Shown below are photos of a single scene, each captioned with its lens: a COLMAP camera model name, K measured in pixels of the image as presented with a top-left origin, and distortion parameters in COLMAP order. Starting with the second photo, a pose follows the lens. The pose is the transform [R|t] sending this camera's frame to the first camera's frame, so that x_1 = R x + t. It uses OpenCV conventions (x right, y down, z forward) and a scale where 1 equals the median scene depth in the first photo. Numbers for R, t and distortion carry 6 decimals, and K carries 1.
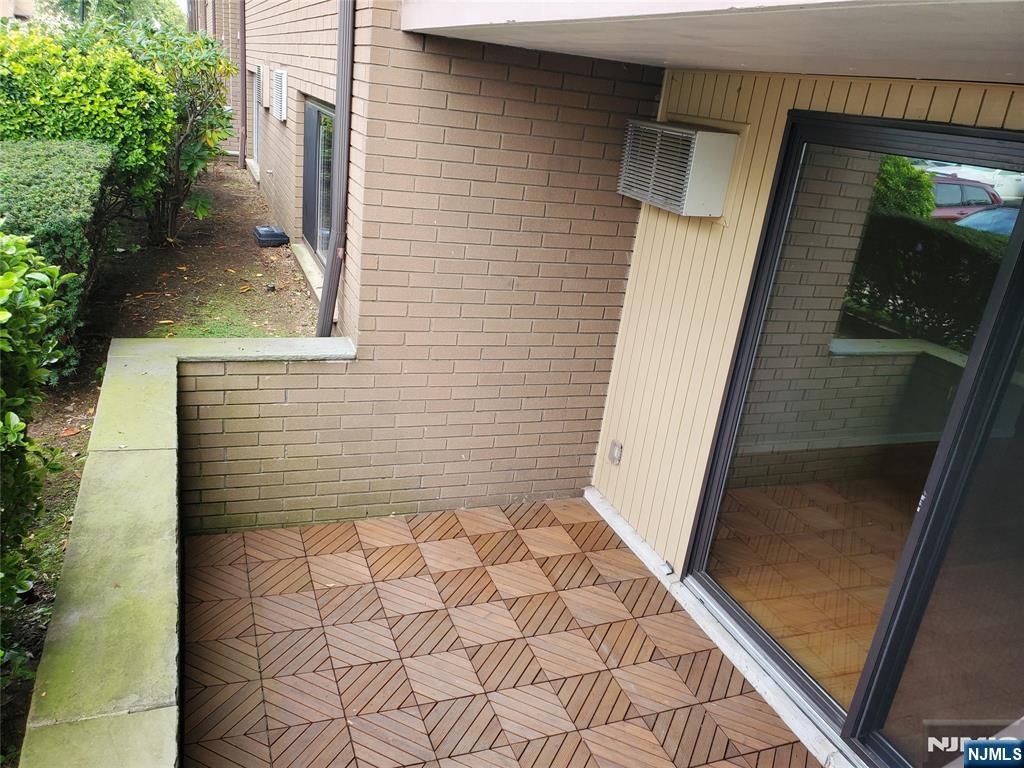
lens RADIAL K [[773.7, 0, 512.0], [0, 773.7, 384.0], [0, 0, 1]] dist [0.117943, -0.401371]
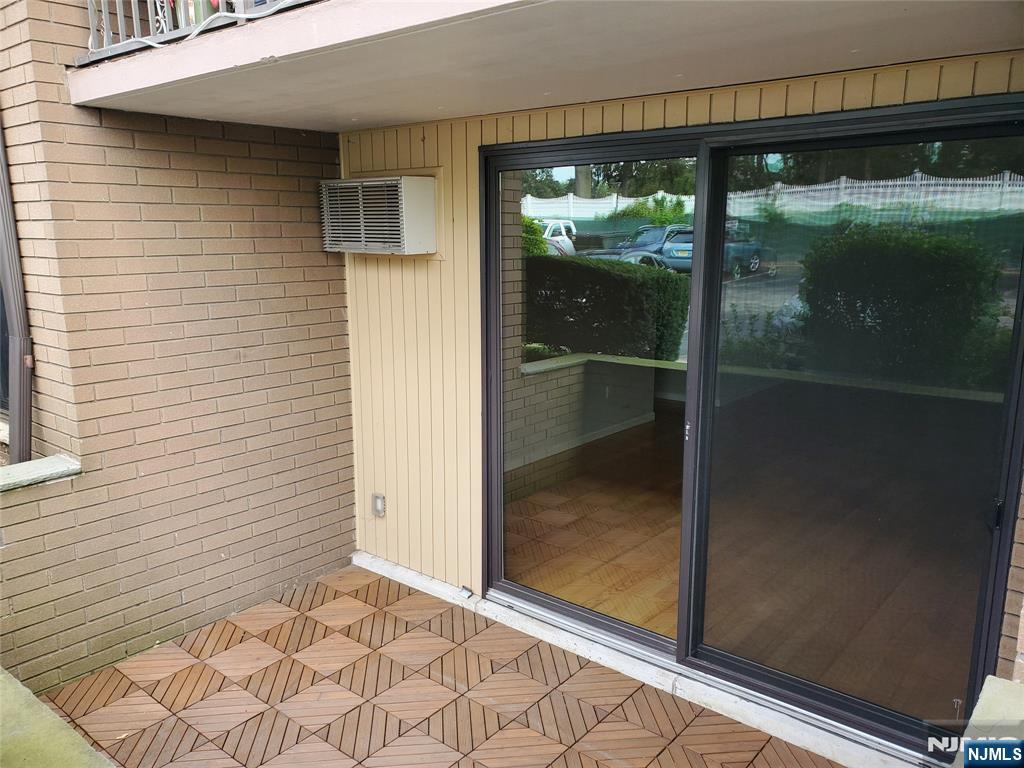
lens RADIAL K [[781.9, 0, 508.3], [0, 781.9, 380.2], [0, 0, 1]] dist [0.002404, -0.007733]
pose [[0.868791, -0.209571, 0.448645, -0.156060], [0.267913, 0.960900, -0.069951, 0.056048], [-0.416444, 0.180970, 0.890968, 0.014699]]
